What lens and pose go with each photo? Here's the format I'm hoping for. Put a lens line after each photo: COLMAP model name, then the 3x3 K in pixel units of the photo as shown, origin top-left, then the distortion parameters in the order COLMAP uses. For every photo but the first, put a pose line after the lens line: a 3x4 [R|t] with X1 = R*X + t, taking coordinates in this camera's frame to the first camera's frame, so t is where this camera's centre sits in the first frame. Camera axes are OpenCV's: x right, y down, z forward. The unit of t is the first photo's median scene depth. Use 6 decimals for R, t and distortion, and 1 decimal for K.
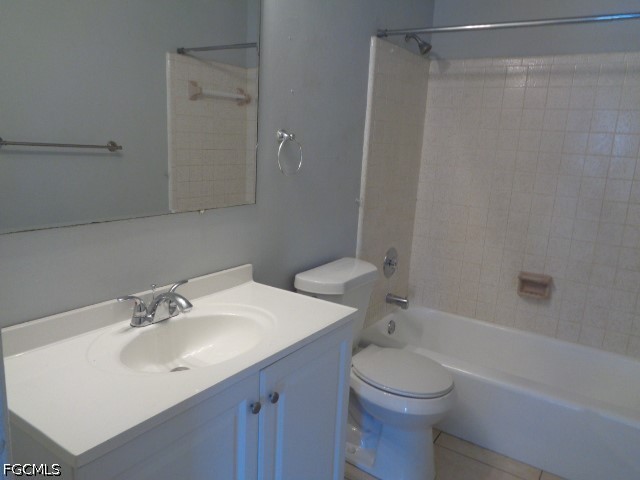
lens RADIAL K [[485.5, 0, 323.4], [0, 485.5, 236.5], [0, 0, 1]] dist [0.013997, 0.000966]
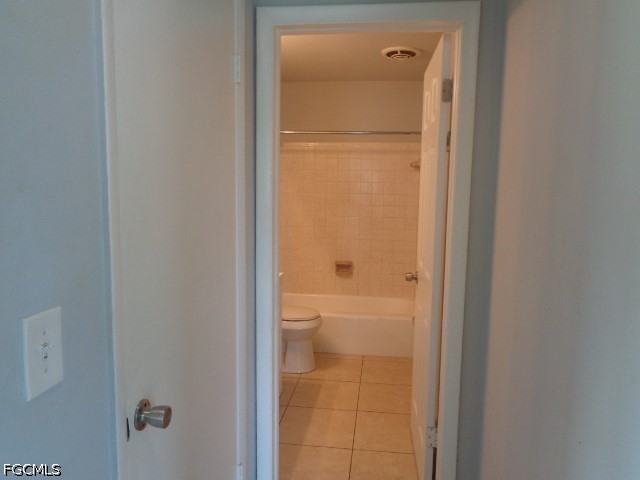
lens RADIAL K [[485.5, 0, 323.4], [0, 485.5, 236.5], [0, 0, 1]] dist [0.013997, 0.000966]
pose [[0.893342, -0.054817, 0.446022, -0.412964], [0.116419, 0.986878, -0.111886, 0.179355], [-0.434036, 0.151878, 0.888001, -0.549242]]
